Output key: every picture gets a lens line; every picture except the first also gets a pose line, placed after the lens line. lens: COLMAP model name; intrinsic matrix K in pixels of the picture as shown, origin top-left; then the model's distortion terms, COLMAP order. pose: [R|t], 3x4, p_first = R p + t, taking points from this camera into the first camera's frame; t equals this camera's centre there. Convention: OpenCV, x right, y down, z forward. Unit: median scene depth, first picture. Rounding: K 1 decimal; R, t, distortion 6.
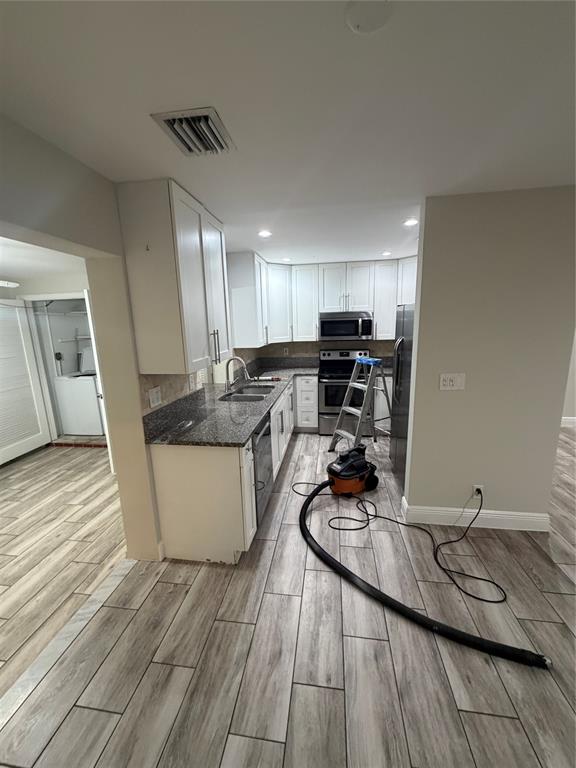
lens RADIAL K [[304.9, 0, 288.5], [0, 304.9, 382.2], [0, 0, 1]] dist [-0.006476, 0.000039]
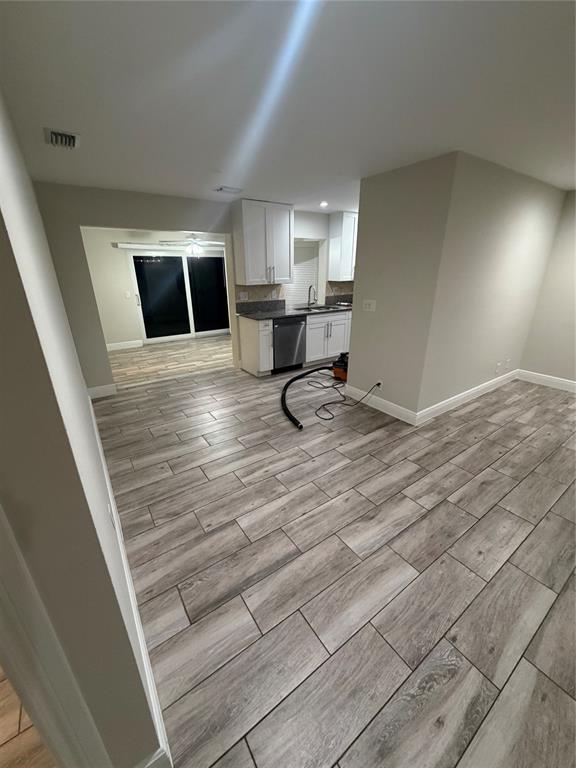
lens RADIAL K [[304.9, 0, 285.6], [0, 304.9, 382.9], [0, 0, 1]] dist [-0.006476, 0.000039]
pose [[0.684081, 0.280610, -0.673269, 1.459475], [-0.150321, 0.957460, 0.246323, 0.058606], [0.713749, -0.067298, 0.697161, -0.407360]]
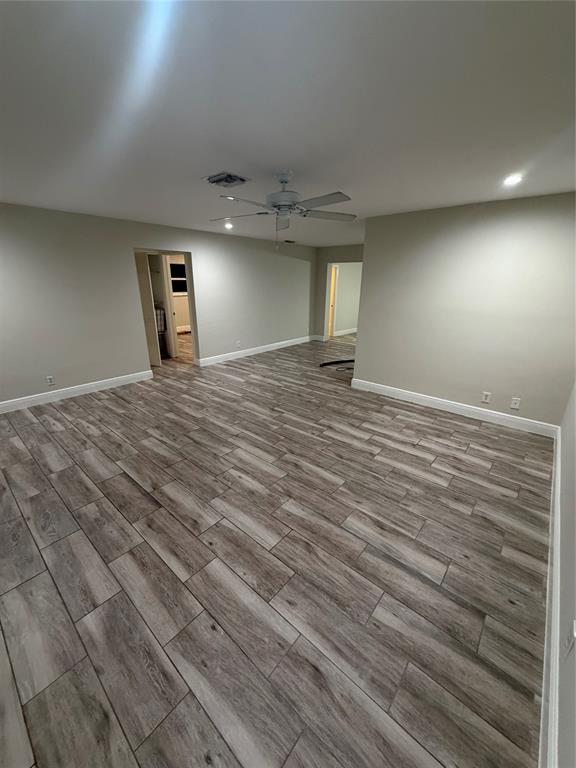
lens RADIAL K [[304.9, 0, 288.0], [0, 304.9, 387.0], [0, 0, 1]] dist [-0.006476, 0.000039]
pose [[-0.534278, 0.298957, -0.790678, 3.033230], [-0.156822, 0.884079, 0.440241, -0.401826], [0.830635, 0.359207, -0.425461, 1.699597]]
